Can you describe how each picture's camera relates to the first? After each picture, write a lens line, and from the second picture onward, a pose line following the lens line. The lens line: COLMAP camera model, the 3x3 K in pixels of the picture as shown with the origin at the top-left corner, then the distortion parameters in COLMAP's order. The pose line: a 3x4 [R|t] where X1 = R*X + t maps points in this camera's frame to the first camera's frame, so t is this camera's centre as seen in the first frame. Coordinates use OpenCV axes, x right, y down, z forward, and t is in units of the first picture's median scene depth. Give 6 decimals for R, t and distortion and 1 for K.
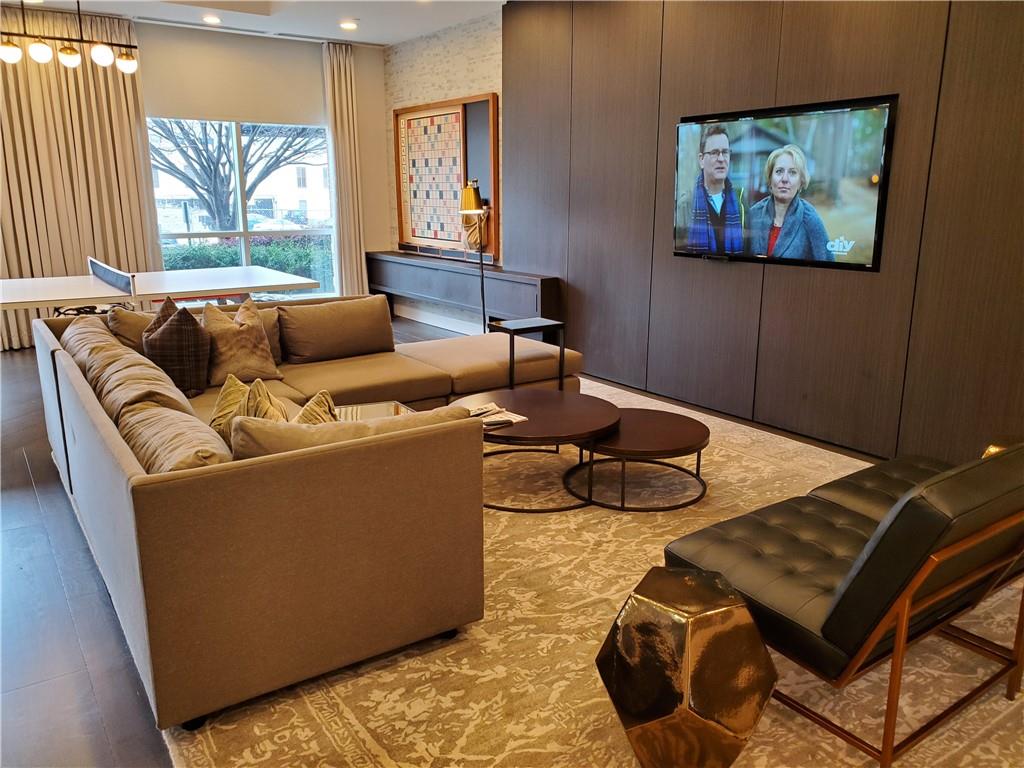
lens RADIAL K [[802.6, 0, 509.0], [0, 802.6, 375.0], [0, 0, 1]] dist [0.027175, -0.003434]
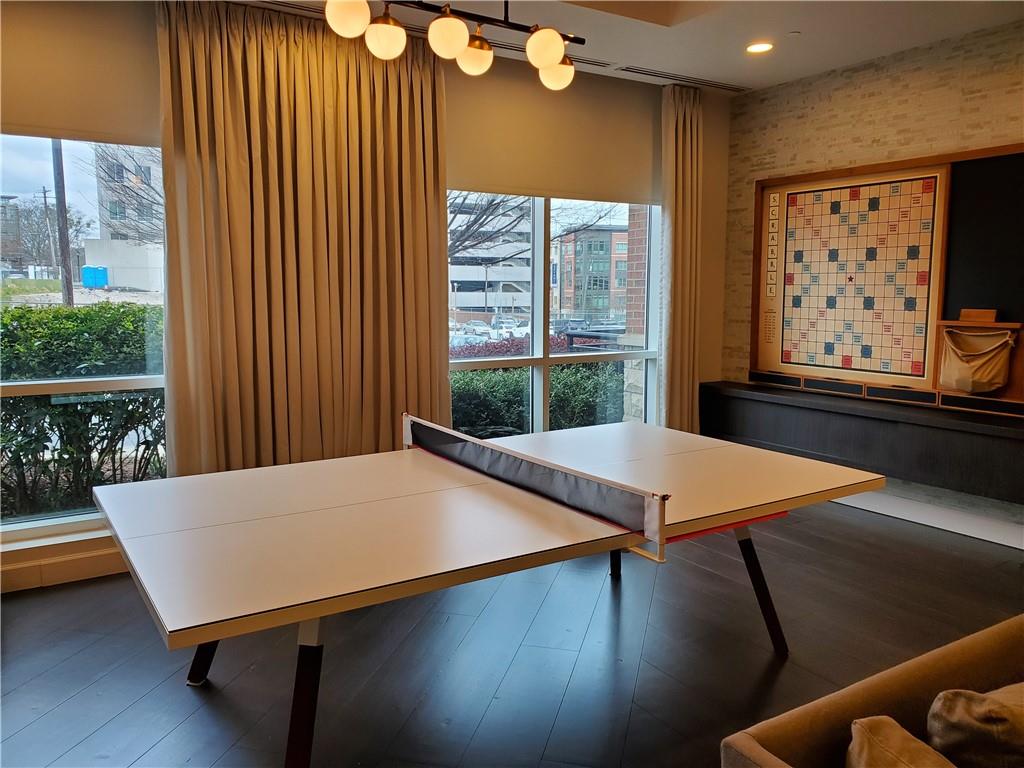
lens RADIAL K [[802.6, 0, 515.4], [0, 802.6, 392.7], [0, 0, 1]] dist [0.027175, -0.003434]
pose [[0.999617, 0.001913, -0.027613, -0.339289], [-0.004496, 0.995581, -0.093804, -0.086410], [0.027311, 0.093892, 0.995208, 0.336821]]
